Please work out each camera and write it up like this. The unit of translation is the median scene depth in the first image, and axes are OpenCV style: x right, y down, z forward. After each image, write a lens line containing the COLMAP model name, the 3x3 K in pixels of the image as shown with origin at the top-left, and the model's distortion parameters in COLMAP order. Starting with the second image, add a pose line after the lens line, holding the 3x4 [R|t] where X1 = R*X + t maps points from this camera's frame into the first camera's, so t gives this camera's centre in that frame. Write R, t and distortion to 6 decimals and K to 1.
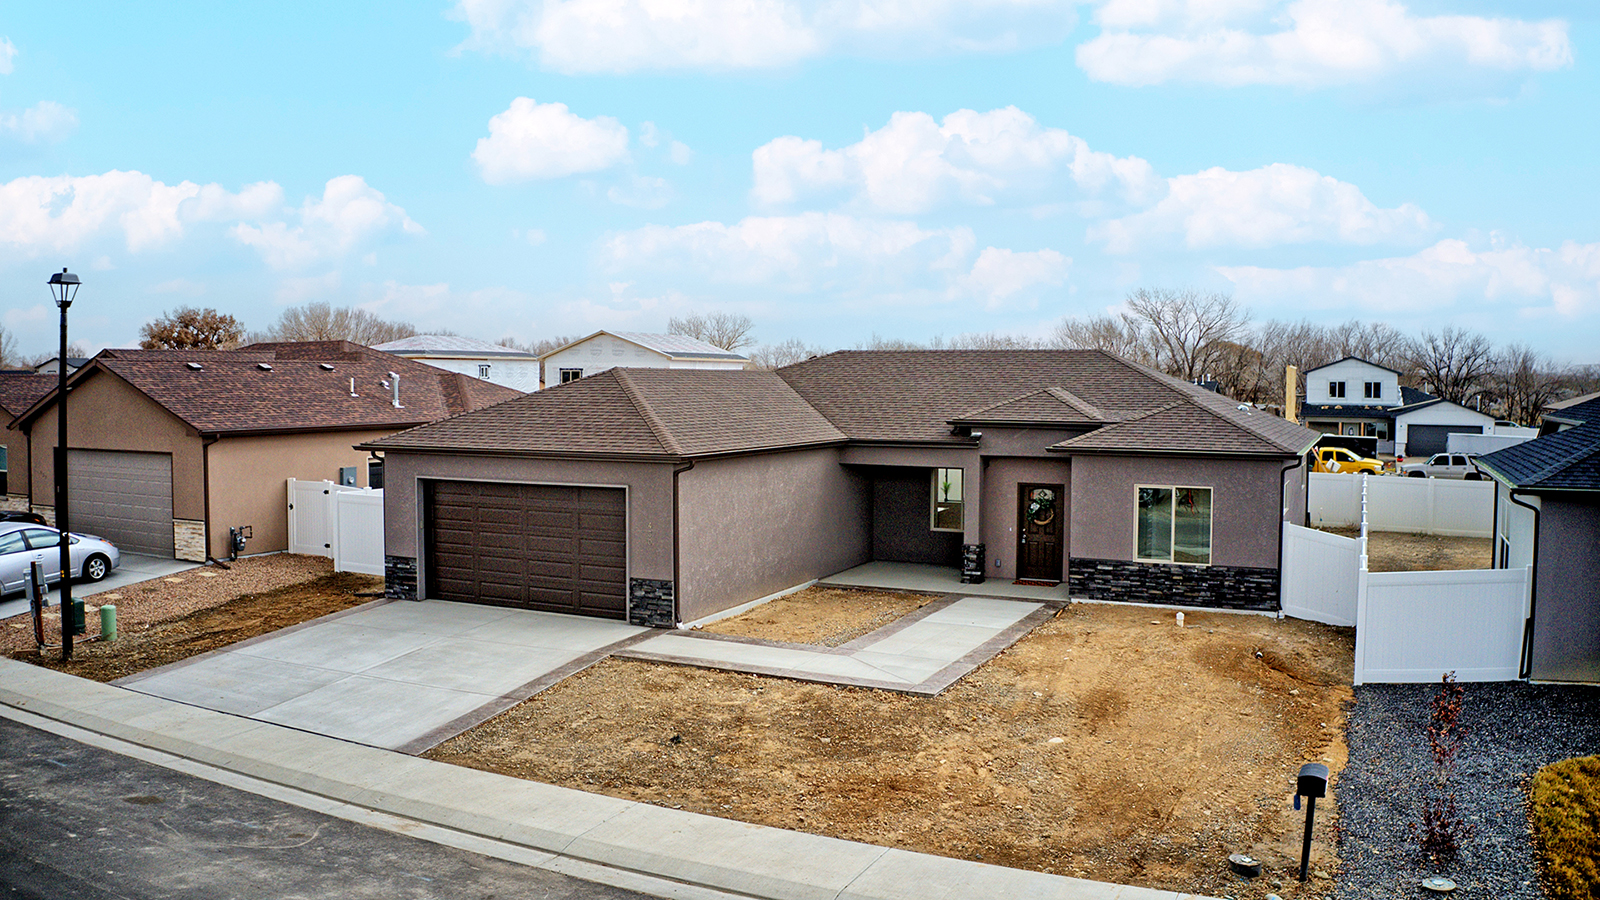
lens RADIAL K [[1267.7, 0, 800.0], [0, 1267.7, 445.6], [0, 0, 1]] dist [-0.180382, 0.001403]
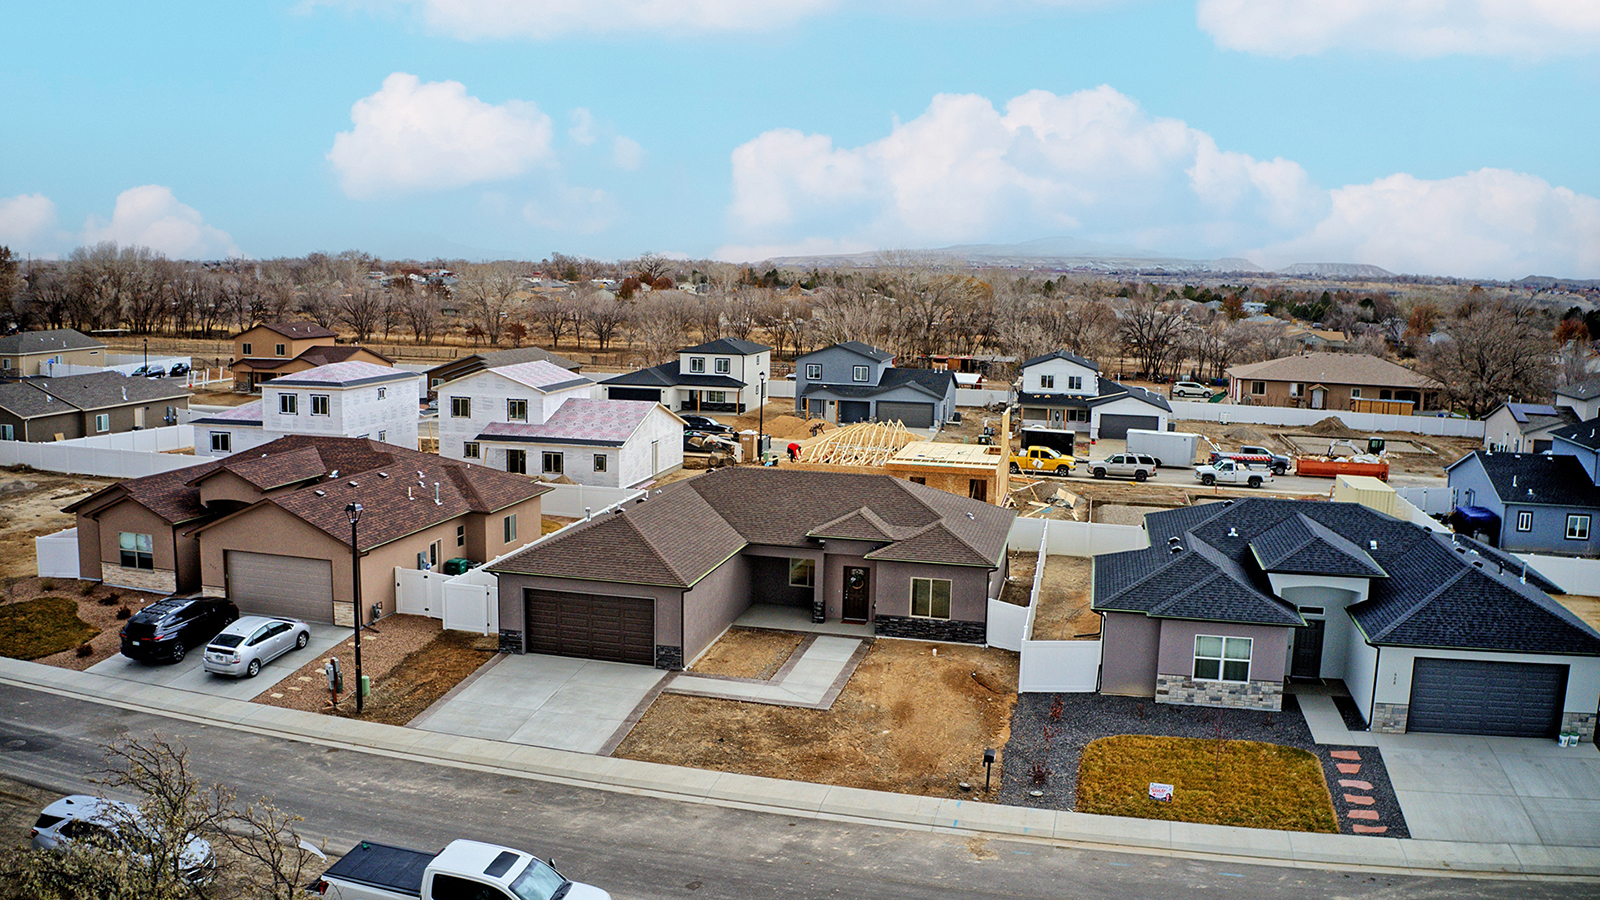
lens RADIAL K [[1267.7, 0, 801.4], [0, 1267.7, 453.3], [0, 0, 1]] dist [-0.180382, 0.001403]
pose [[0.978494, -0.013243, 0.205849, -0.312242], [-0.006286, 0.995559, 0.093925, -0.368419], [-0.206179, -0.093199, 0.974066, -0.884200]]
